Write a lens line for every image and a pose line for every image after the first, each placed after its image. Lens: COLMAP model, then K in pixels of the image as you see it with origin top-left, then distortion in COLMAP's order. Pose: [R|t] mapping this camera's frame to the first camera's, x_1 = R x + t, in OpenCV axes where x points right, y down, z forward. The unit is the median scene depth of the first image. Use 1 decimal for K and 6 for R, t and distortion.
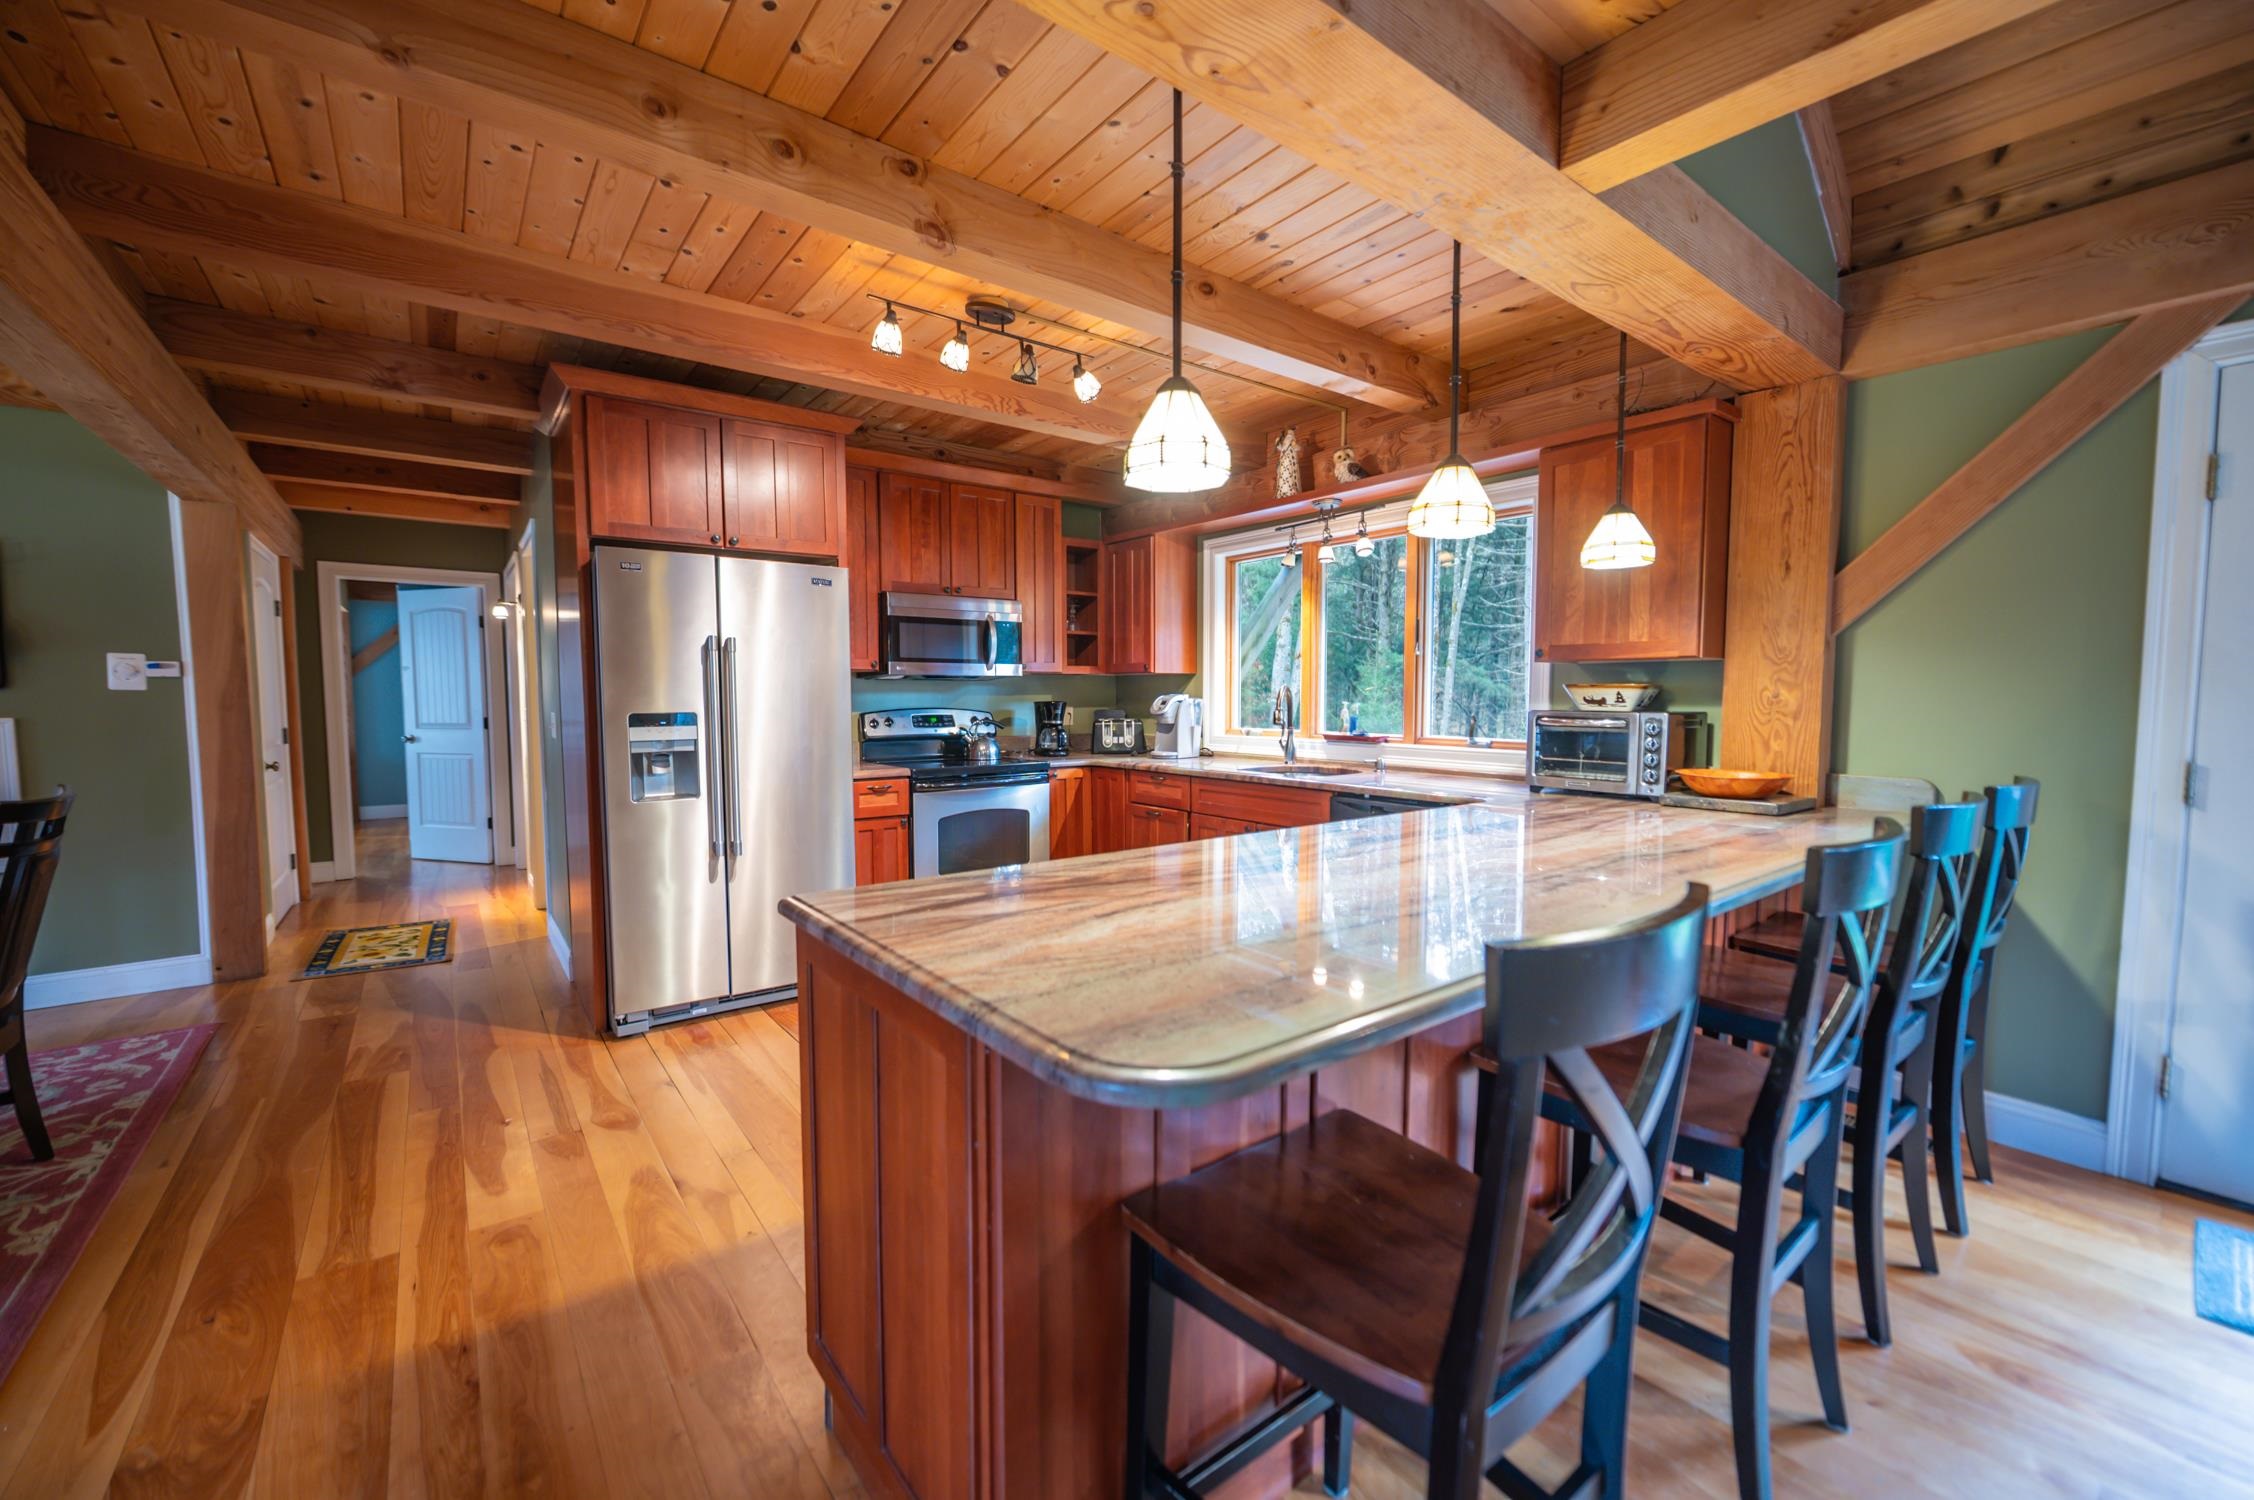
lens RADIAL K [[895.5, 0, 1131.1], [0, 895.5, 751.4], [0, 0, 1]] dist [-0.007442, -0.000515]
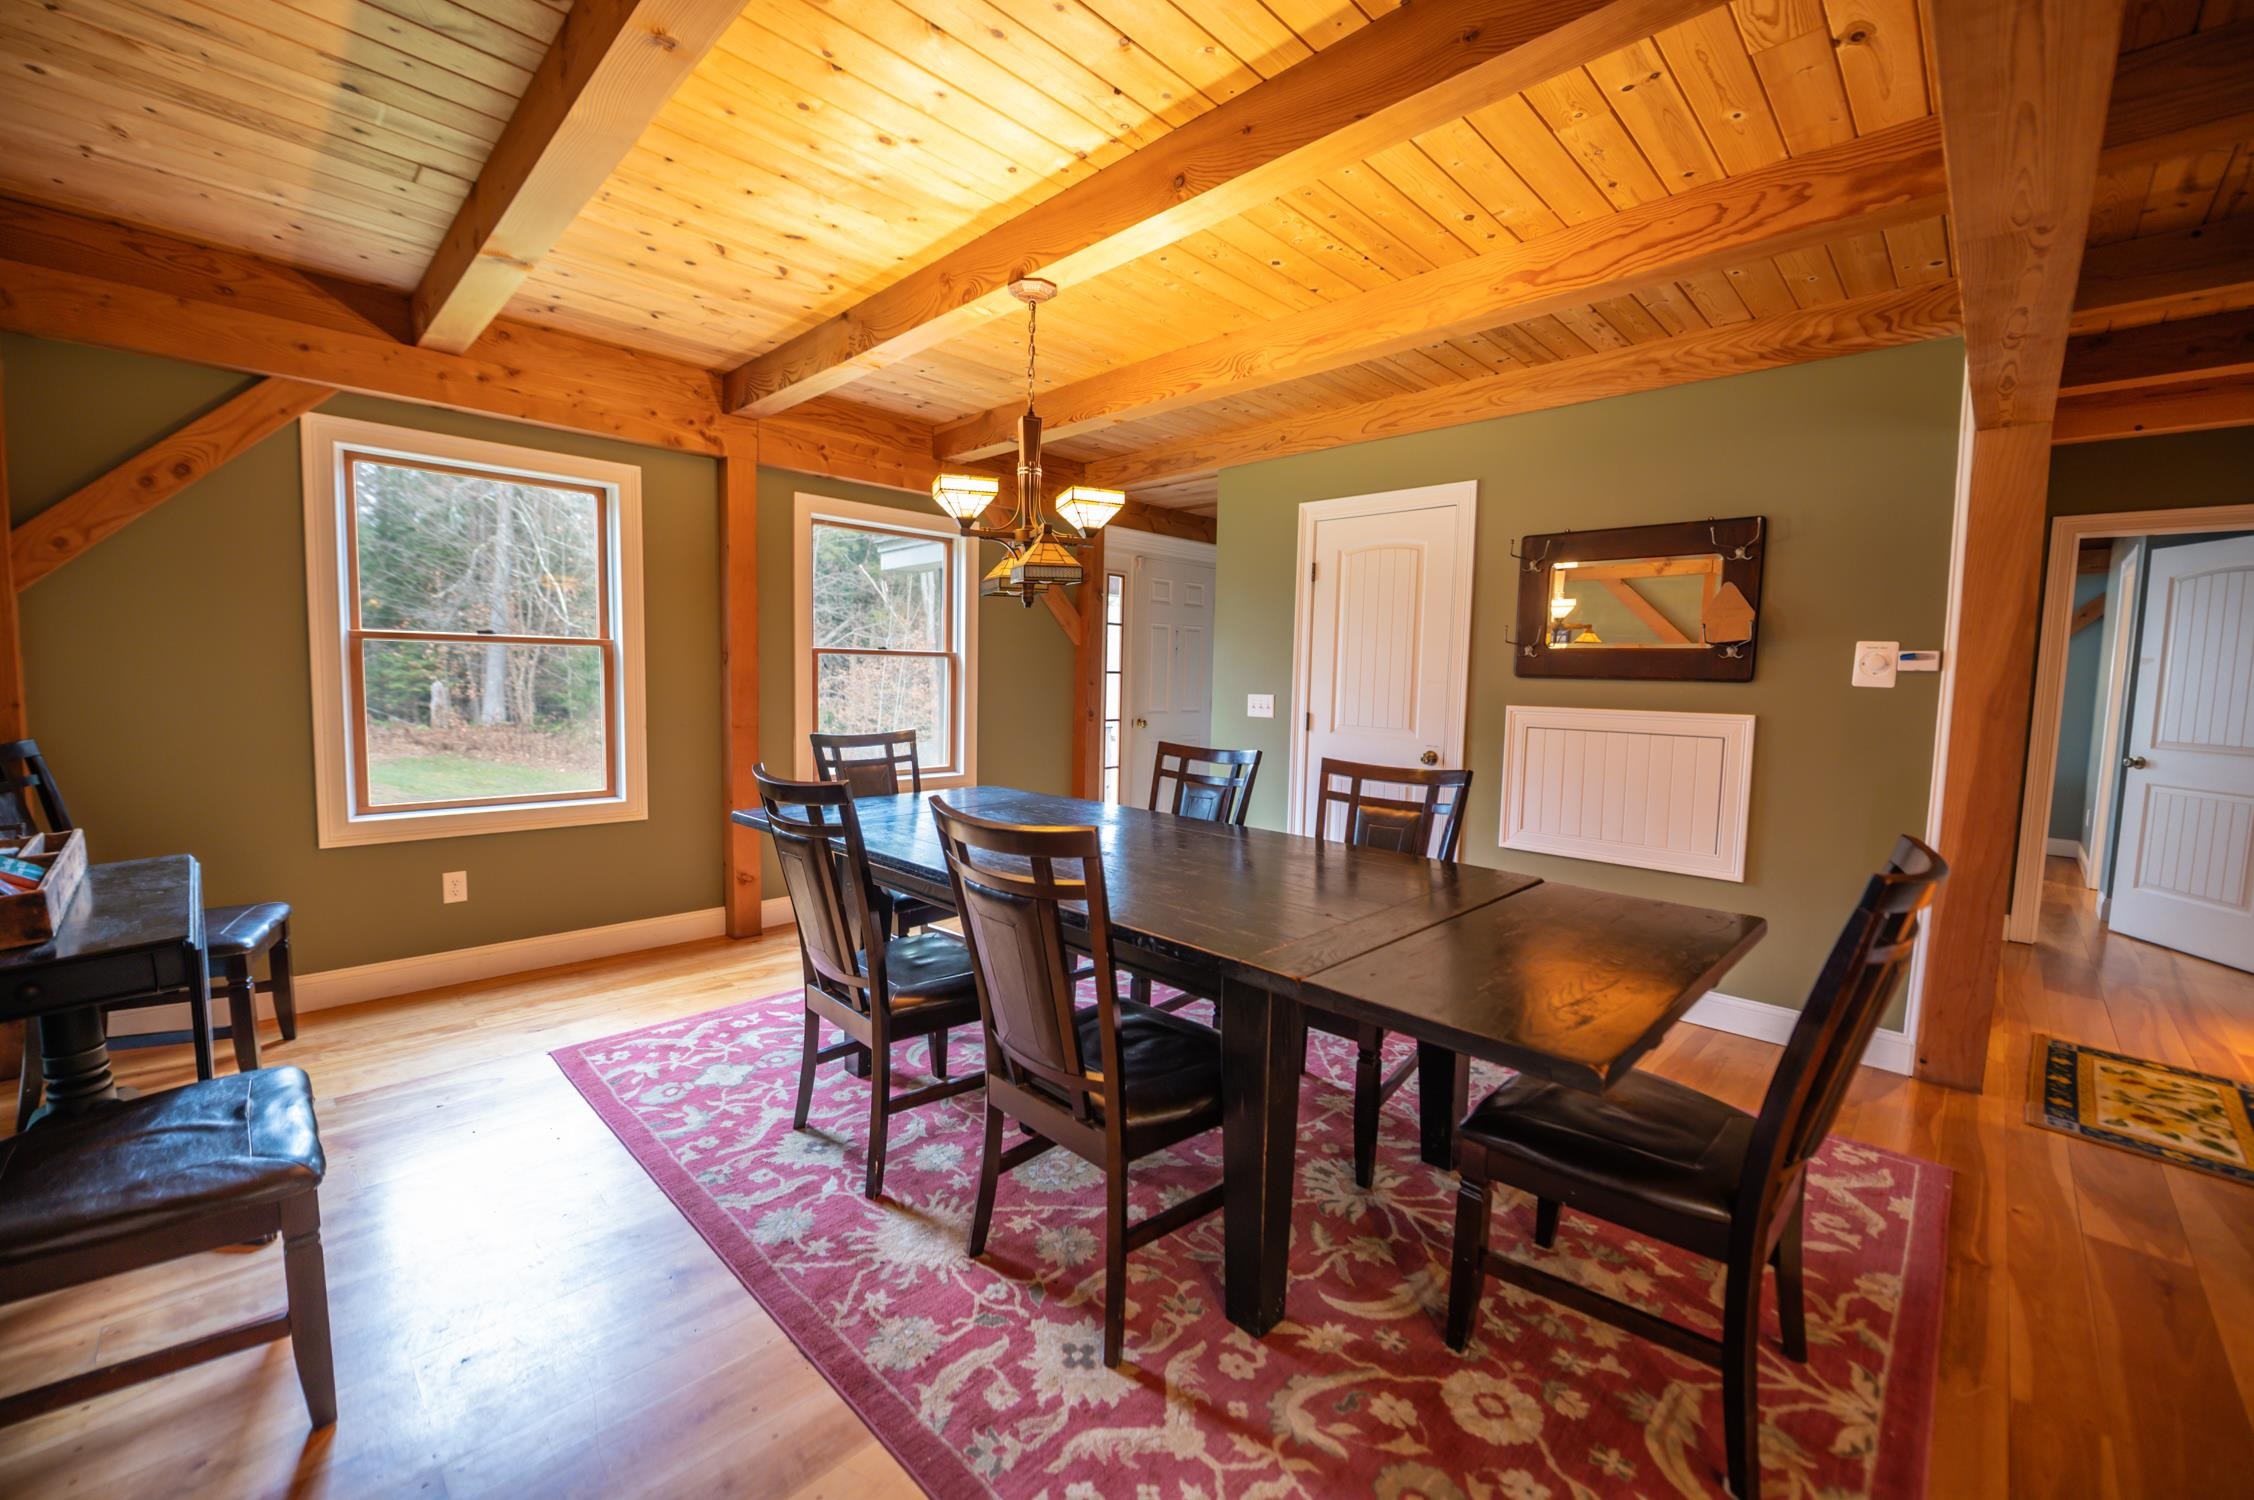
lens RADIAL K [[895.5, 0, 1115.1], [0, 895.5, 751.8], [0, 0, 1]] dist [-0.007442, -0.000515]
pose [[0.128092, 0.089930, -0.987677, -0.332324], [-0.085477, 0.993176, 0.079345, -0.012955], [0.988072, 0.074260, 0.134905, 0.172288]]
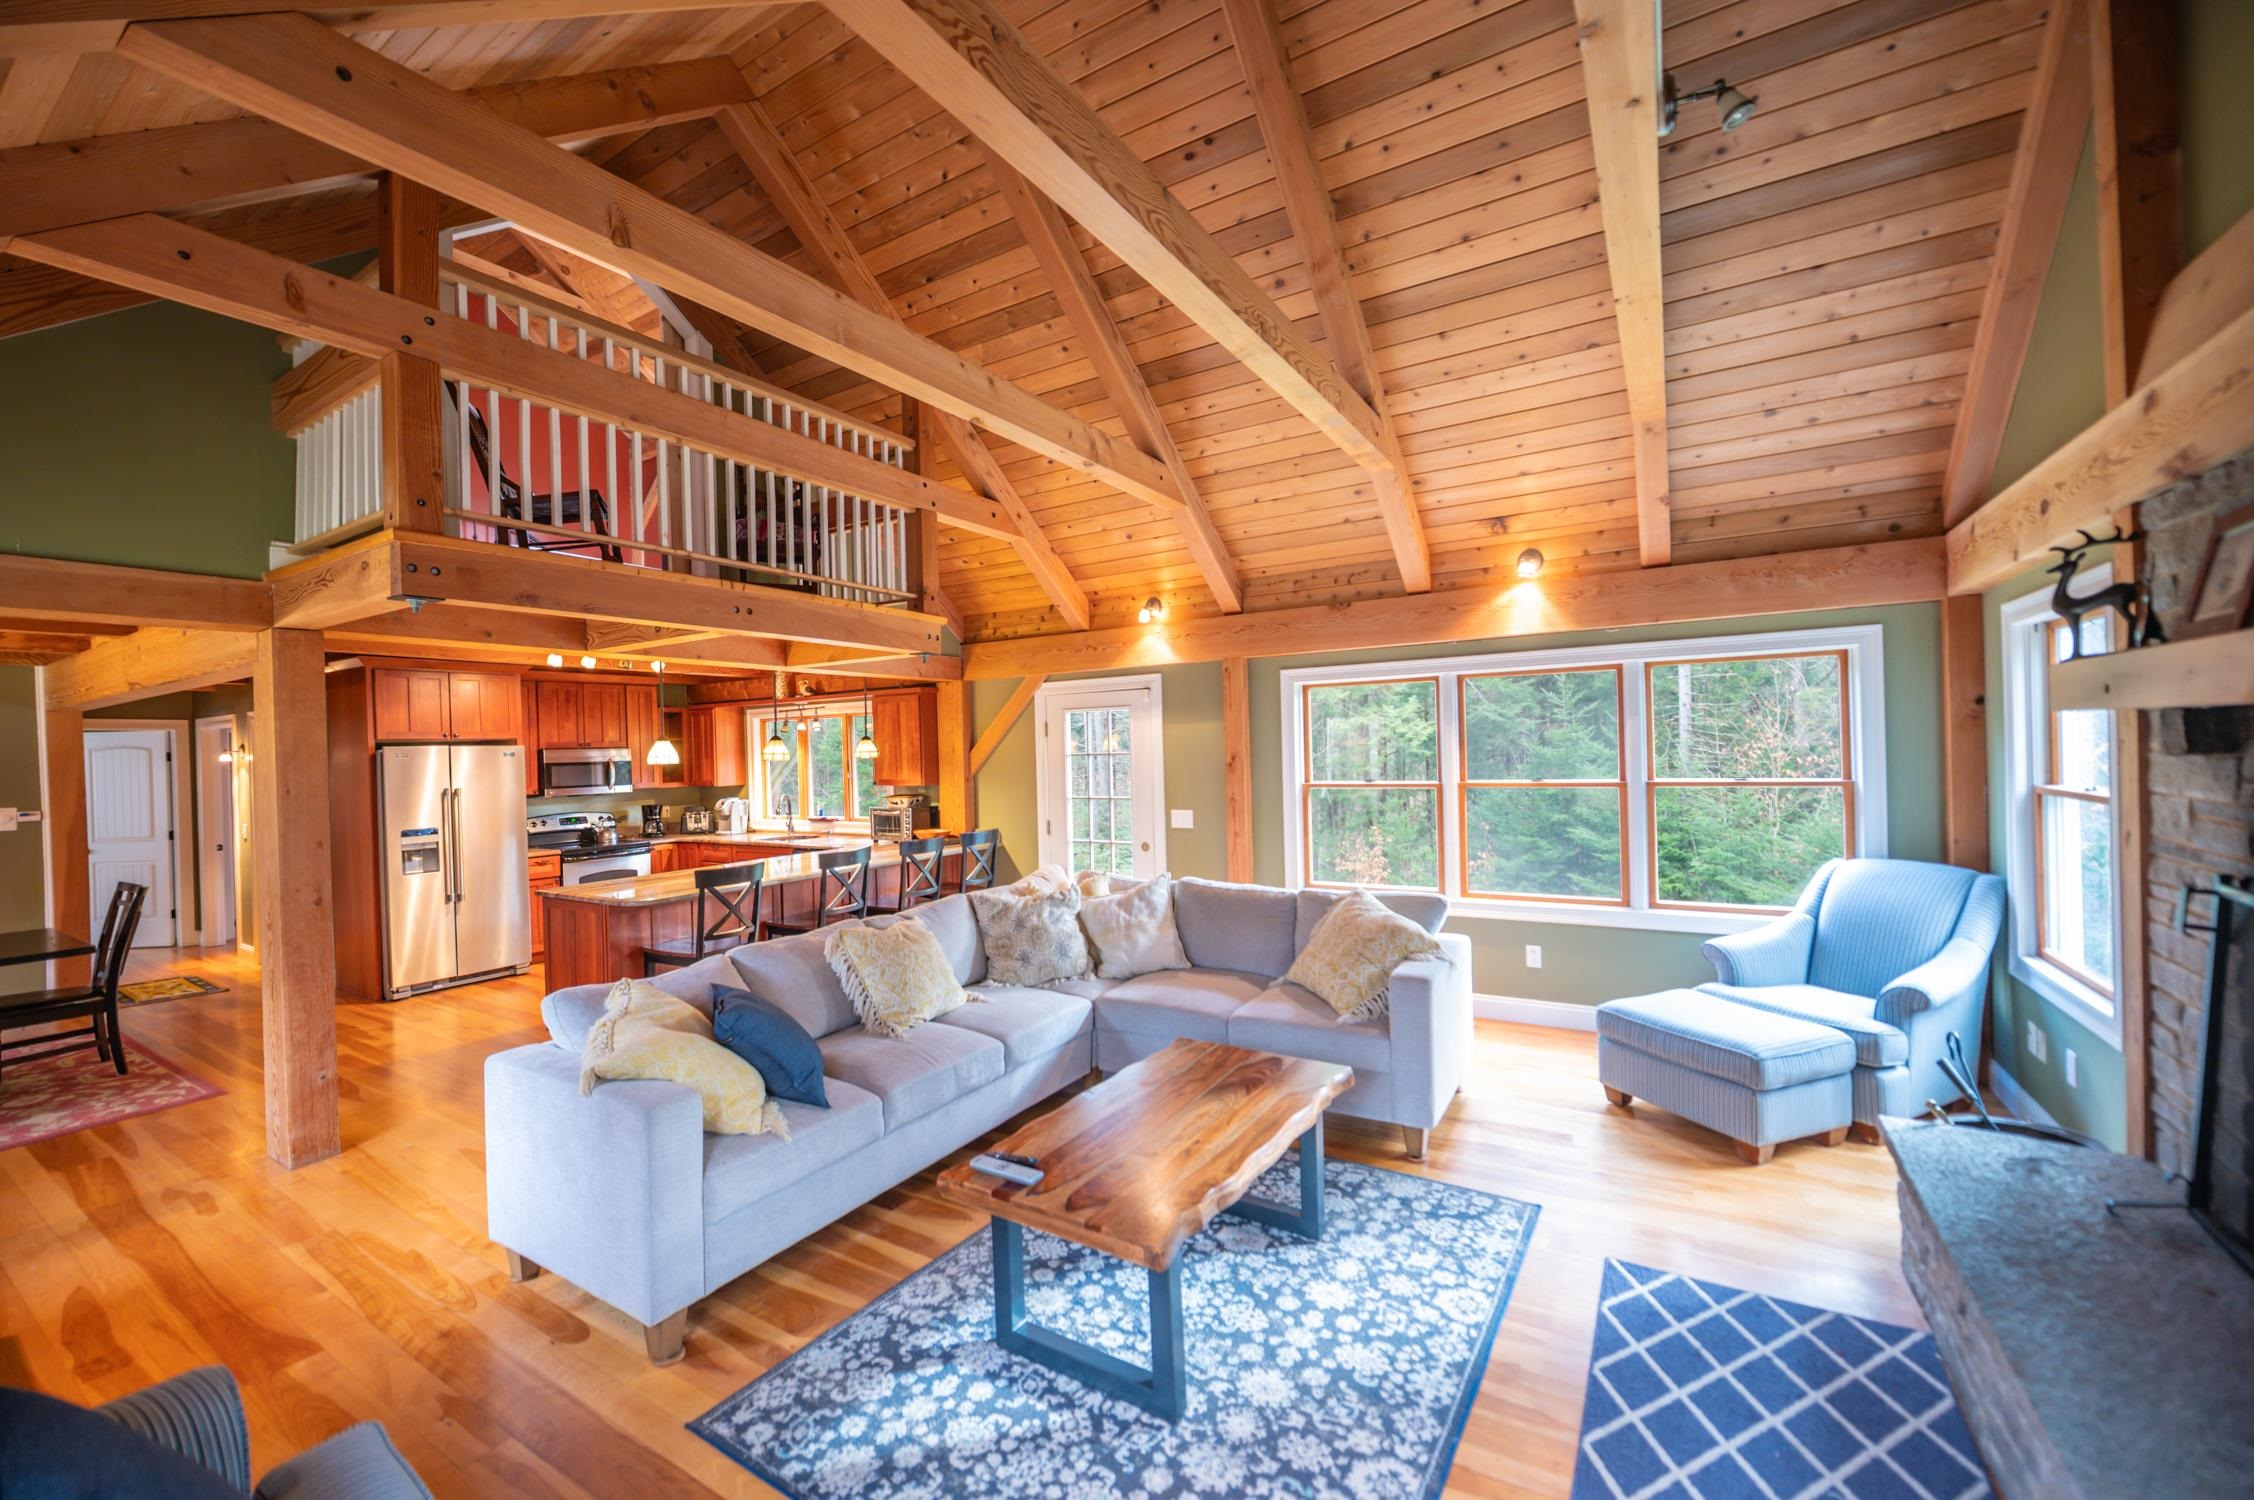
lens RADIAL K [[895.5, 0, 1114.9], [0, 895.5, 749.0], [0, 0, 1]] dist [-0.007442, -0.000515]
pose [[0.939023, -0.025347, 0.342919, 0.165784], [0.048799, 0.997009, -0.059931, -0.018444], [-0.340374, 0.073011, 0.937451, -0.948178]]
